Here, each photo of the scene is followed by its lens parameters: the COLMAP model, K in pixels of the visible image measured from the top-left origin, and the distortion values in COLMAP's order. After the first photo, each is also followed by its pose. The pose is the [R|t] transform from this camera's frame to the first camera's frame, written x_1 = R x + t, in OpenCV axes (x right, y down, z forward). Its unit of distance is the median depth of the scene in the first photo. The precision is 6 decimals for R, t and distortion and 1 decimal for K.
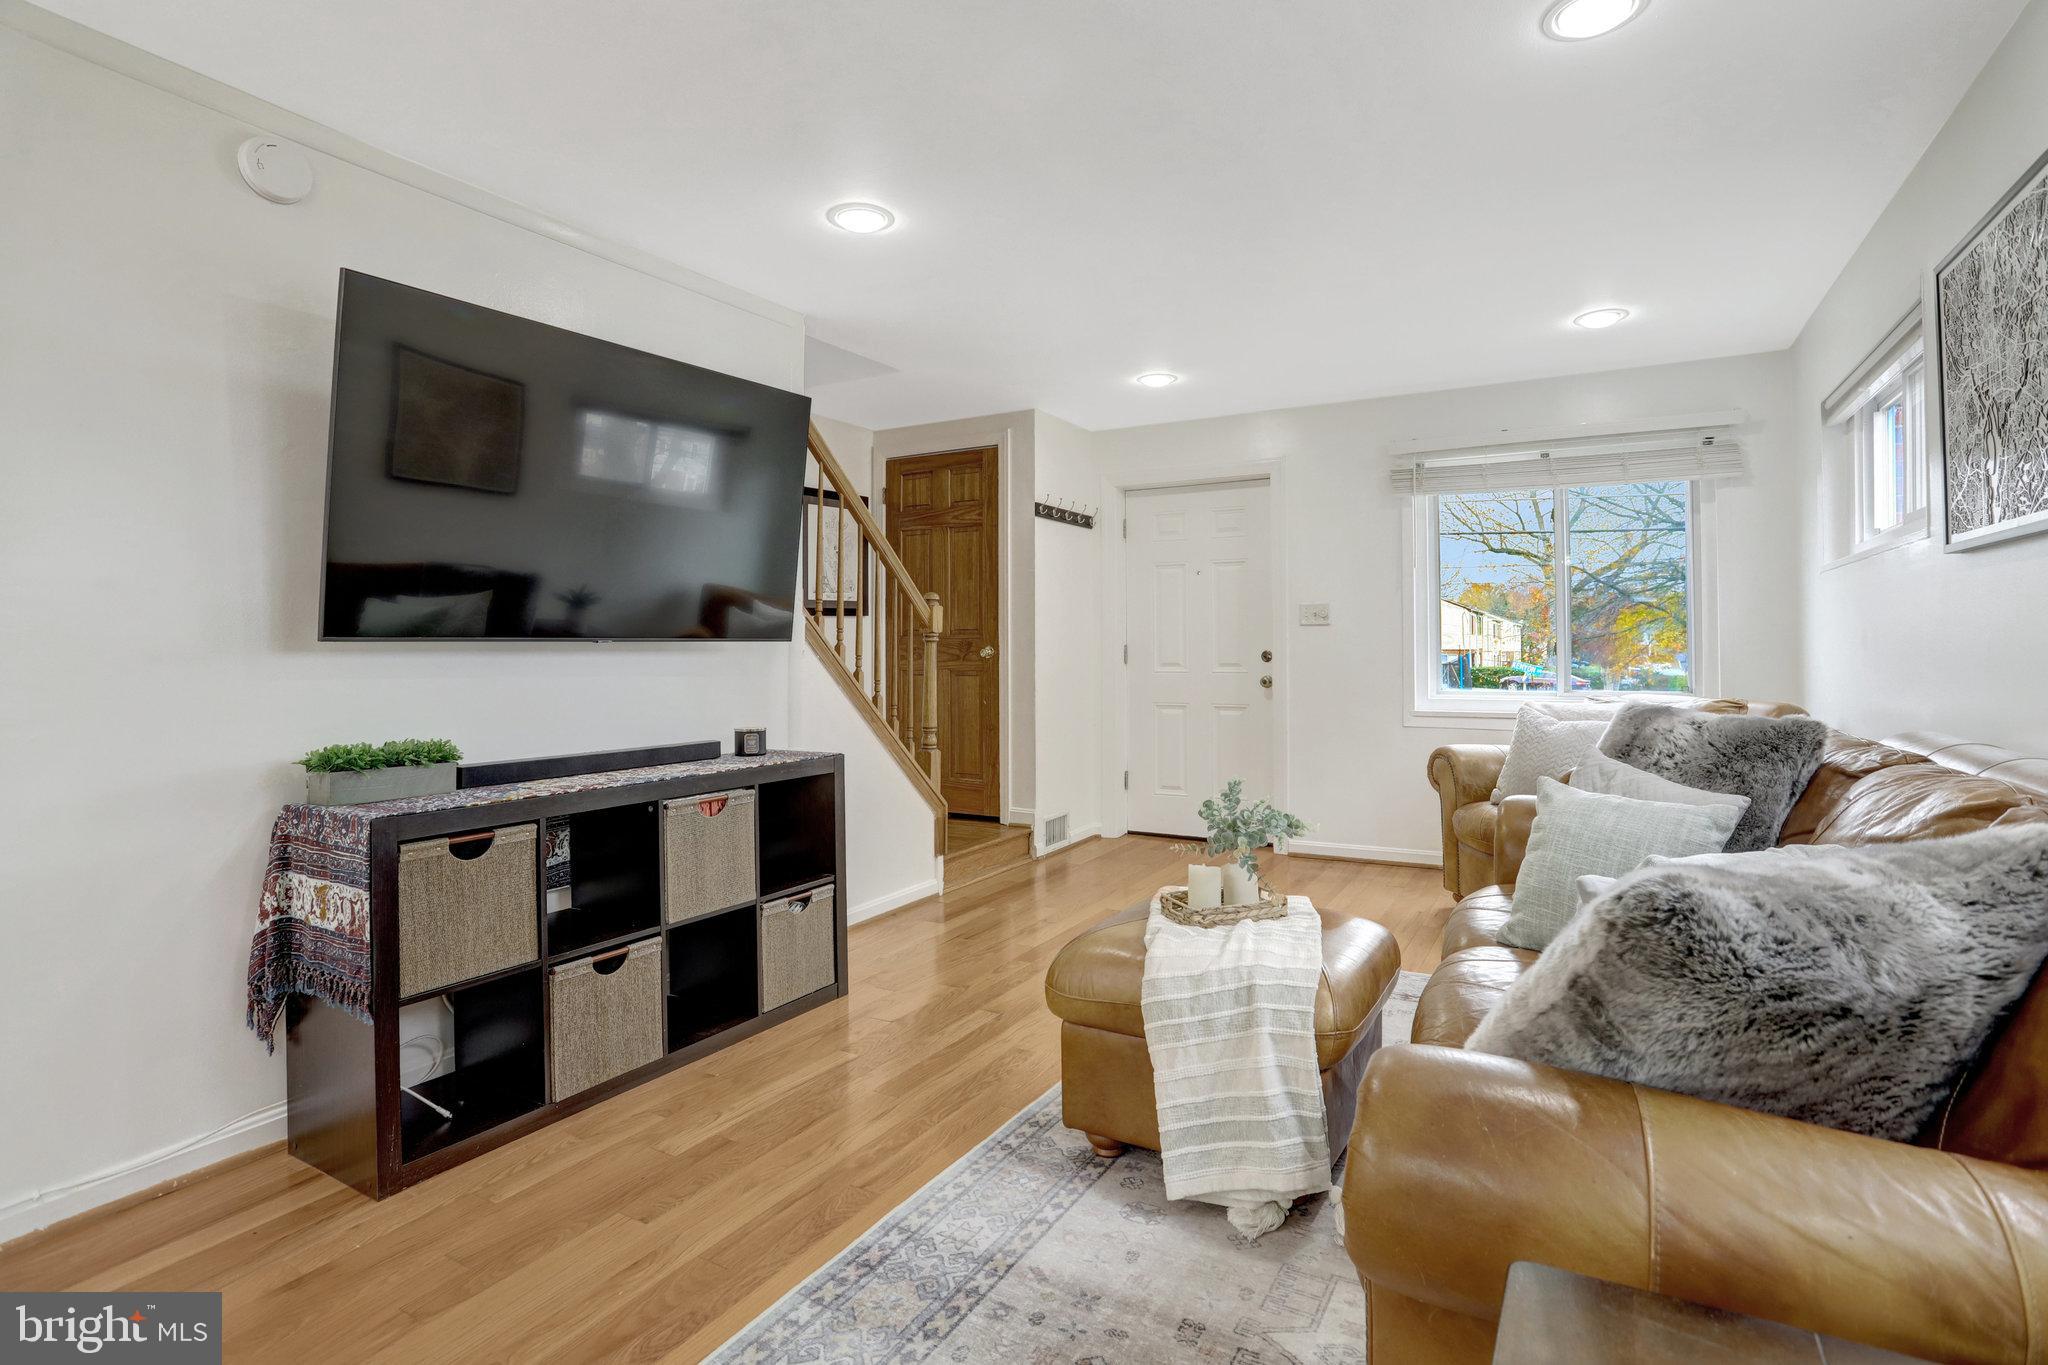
lens RADIAL K [[1012.6, 0, 1013.1], [0, 1012.6, 657.1], [0, 0, 1]] dist [-0.039627, 0.000995]
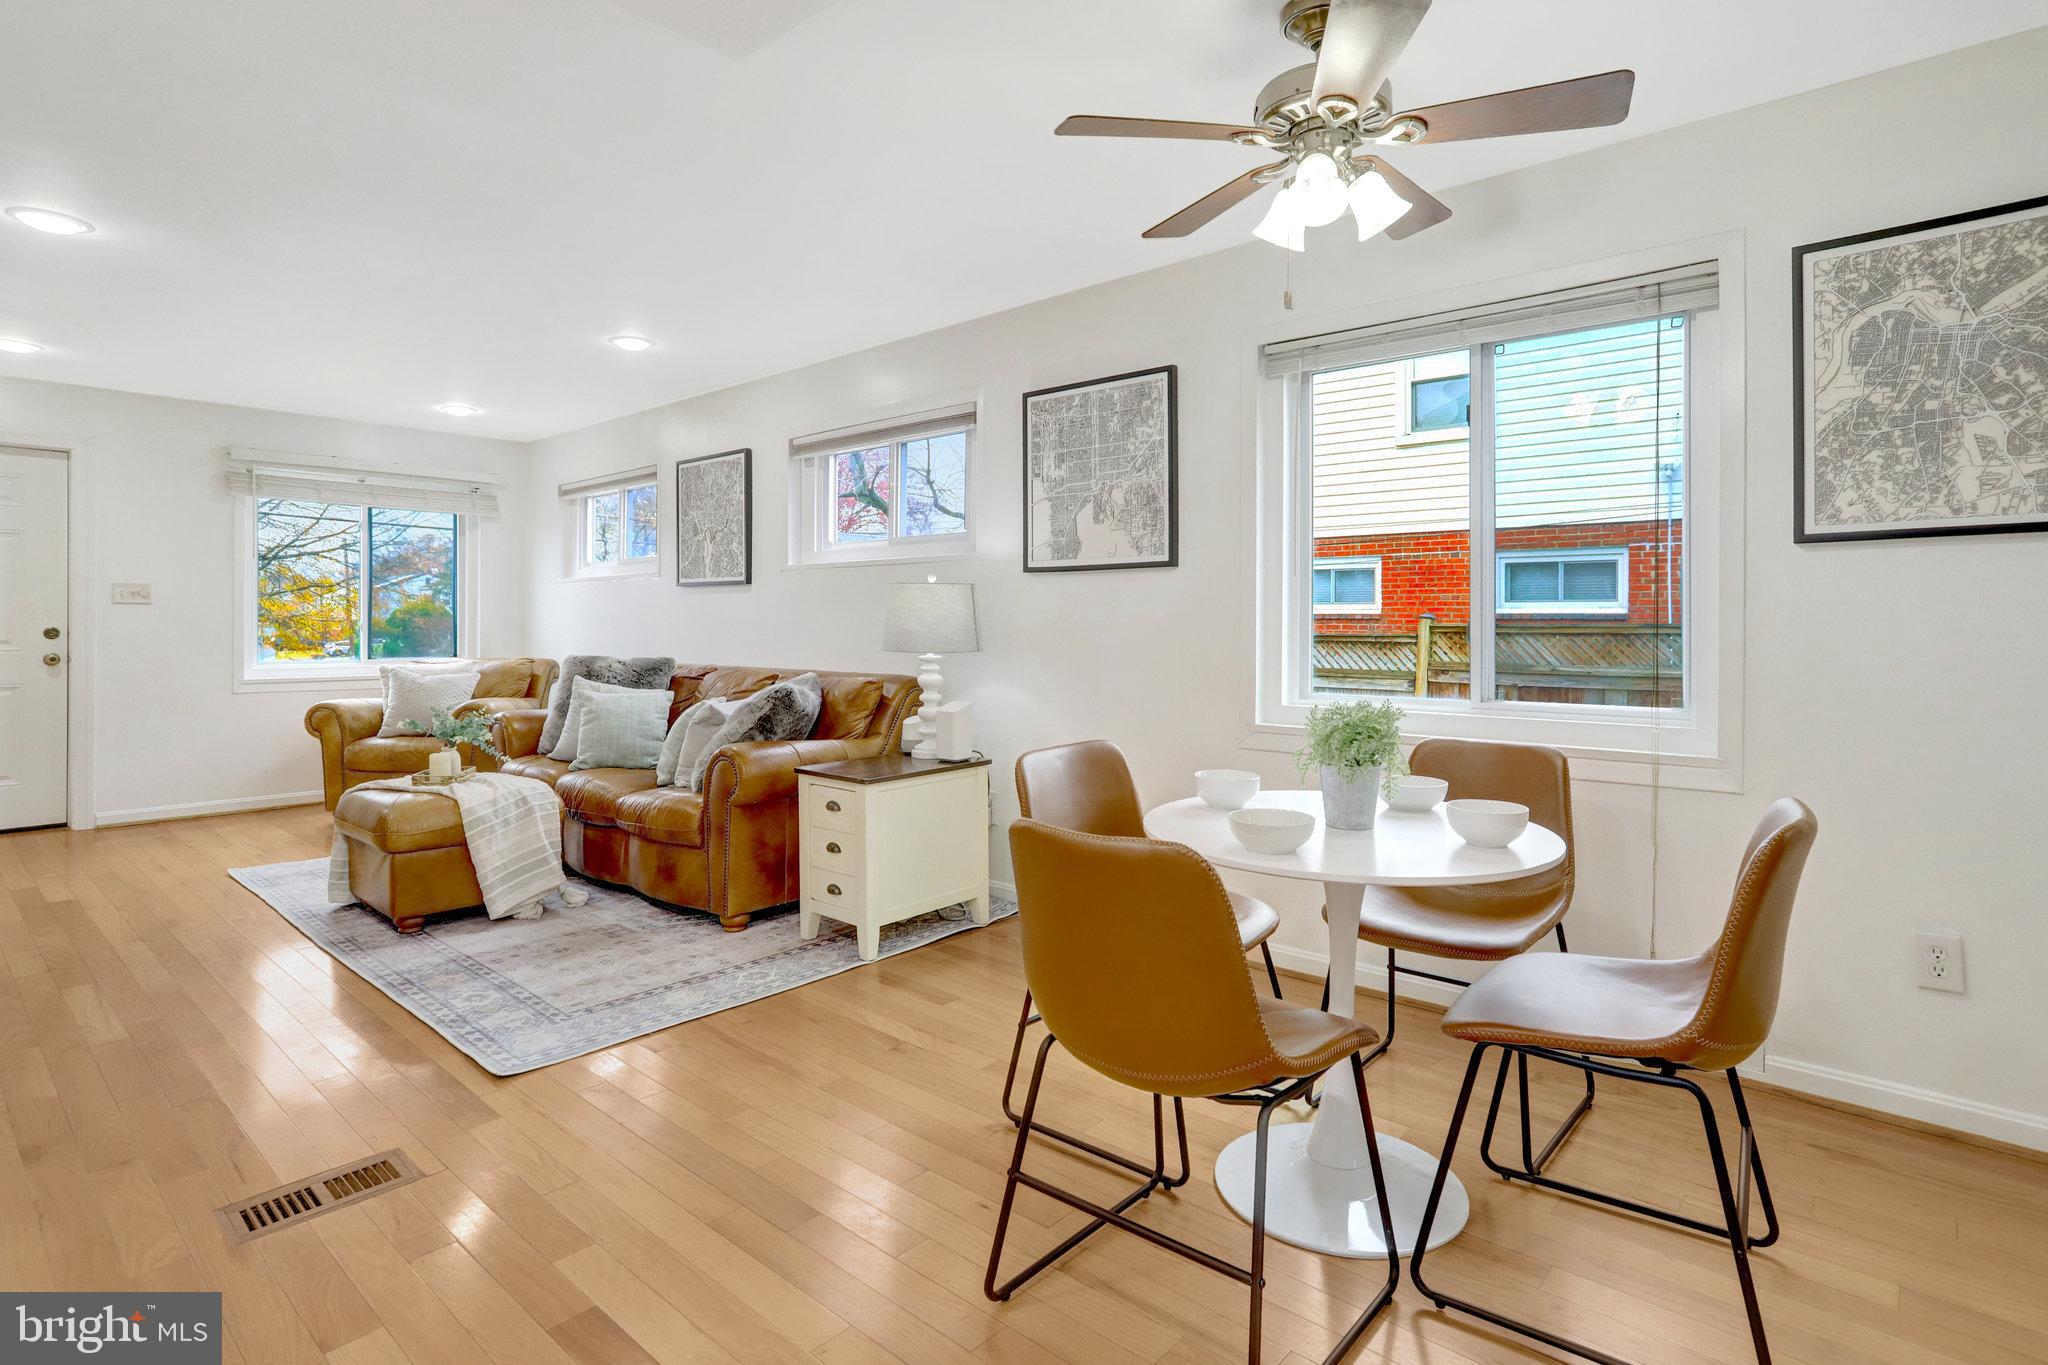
lens RADIAL K [[1060.4, 0, 1014.5], [0, 1060.4, 630.2], [0, 0, 1]] dist [-0.012946, 0.037432]
pose [[0.237307, -0.002146, 0.971432, -0.879126], [0.004740, 0.999988, 0.001051, -0.000887], [-0.971423, 0.004355, 0.237314, -0.248714]]
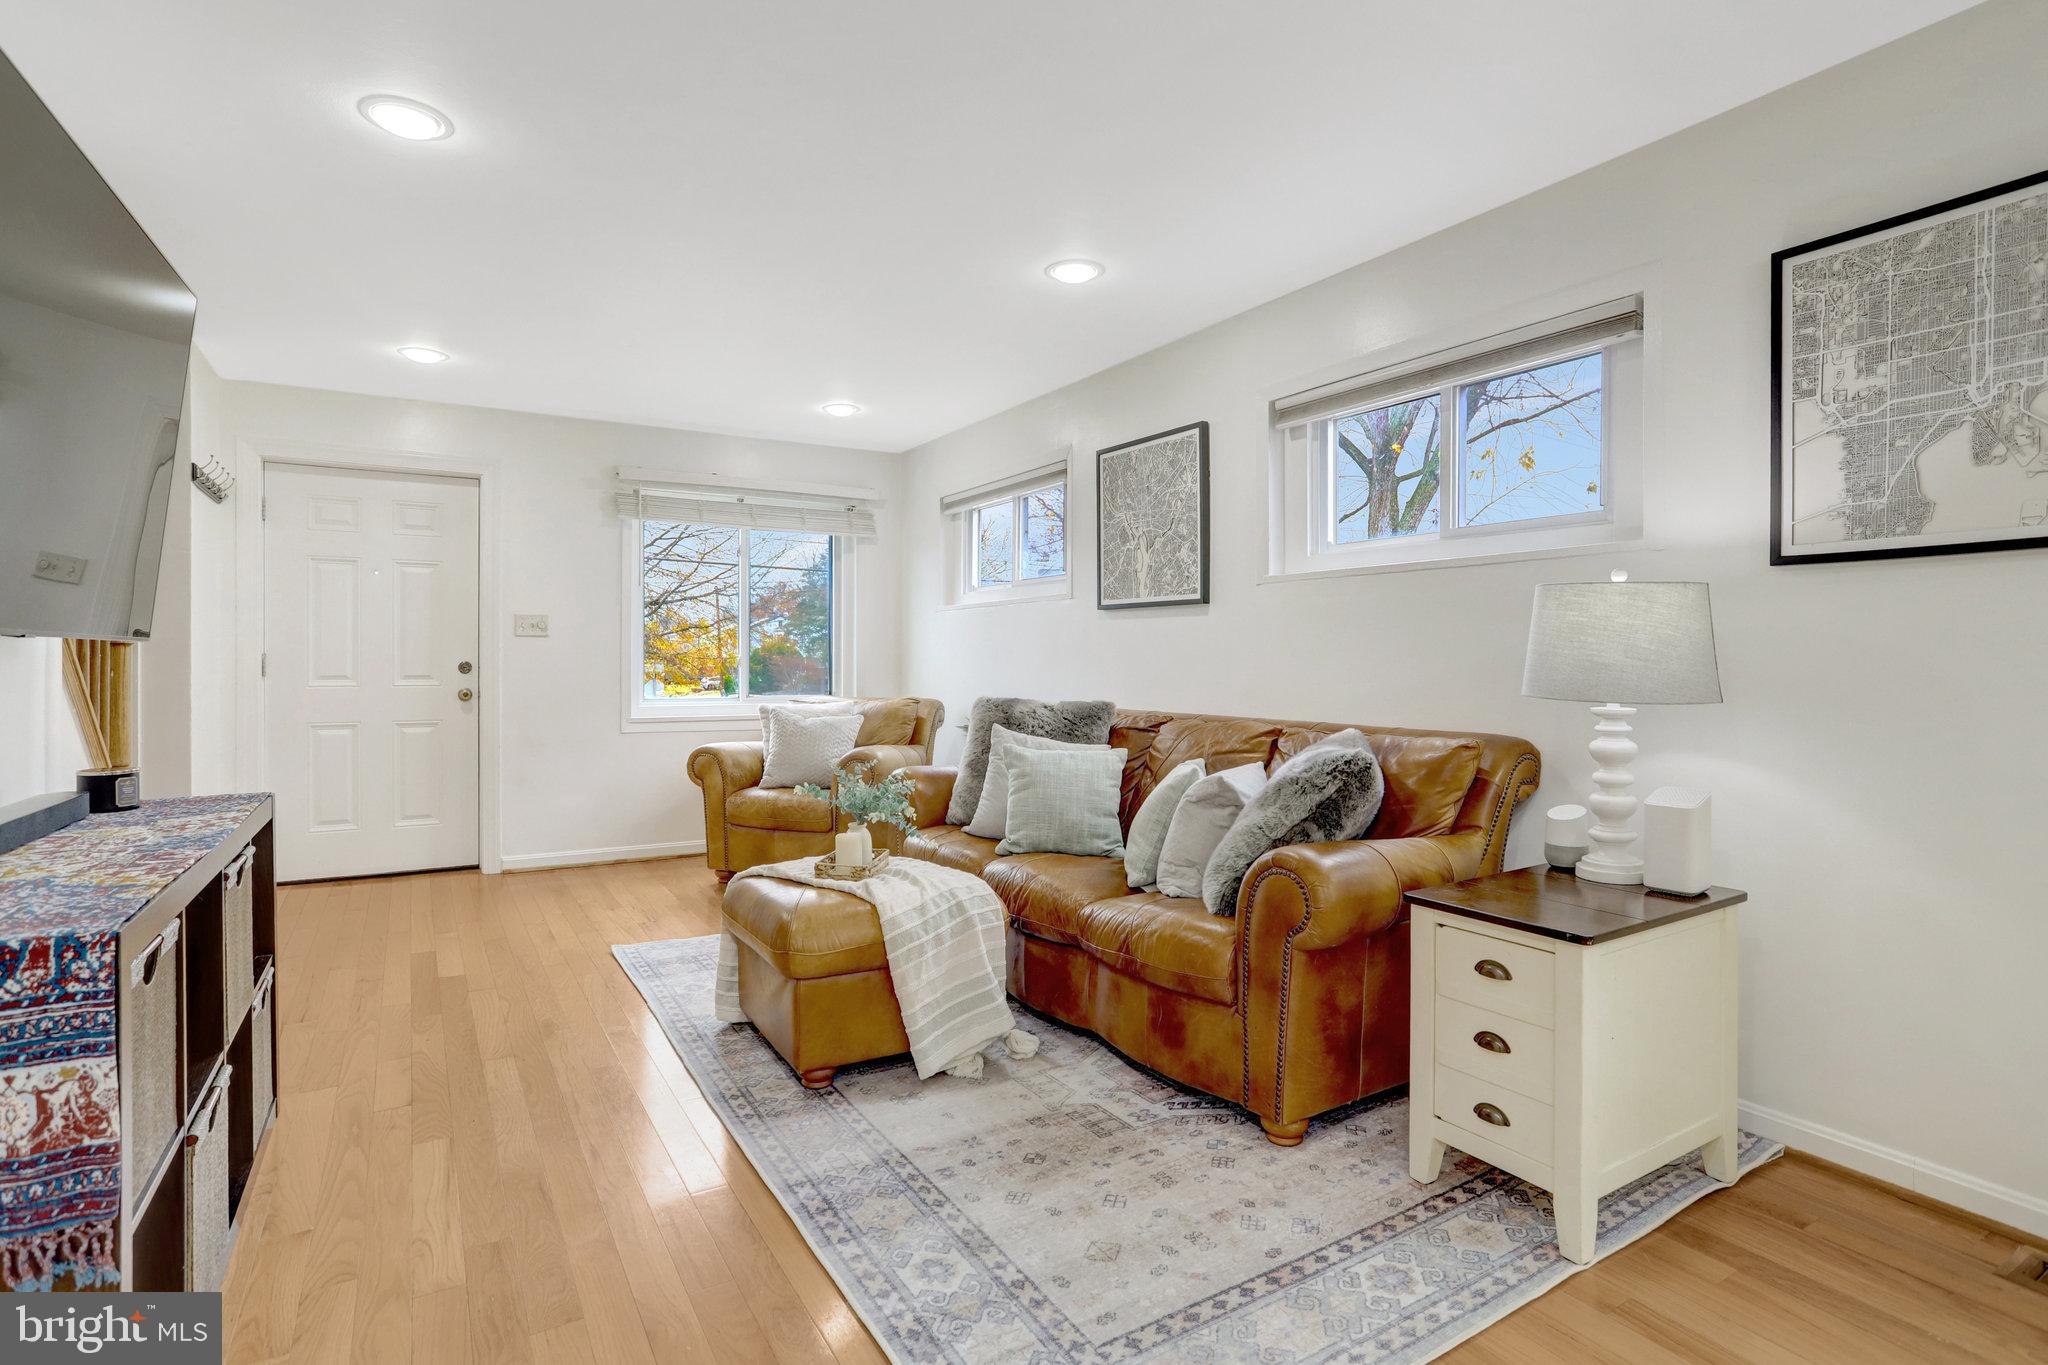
lens RADIAL K [[1031.2, 0, 1024.0], [0, 1031.2, 682.5], [0, 0, 1]] dist [-0.027958, 0.042314]
pose [[0.489552, -0.013238, 0.871874, -0.535811], [0.002178, 0.999900, 0.013959, 0.001532], [-0.871971, -0.004935, 0.489532, 0.126522]]
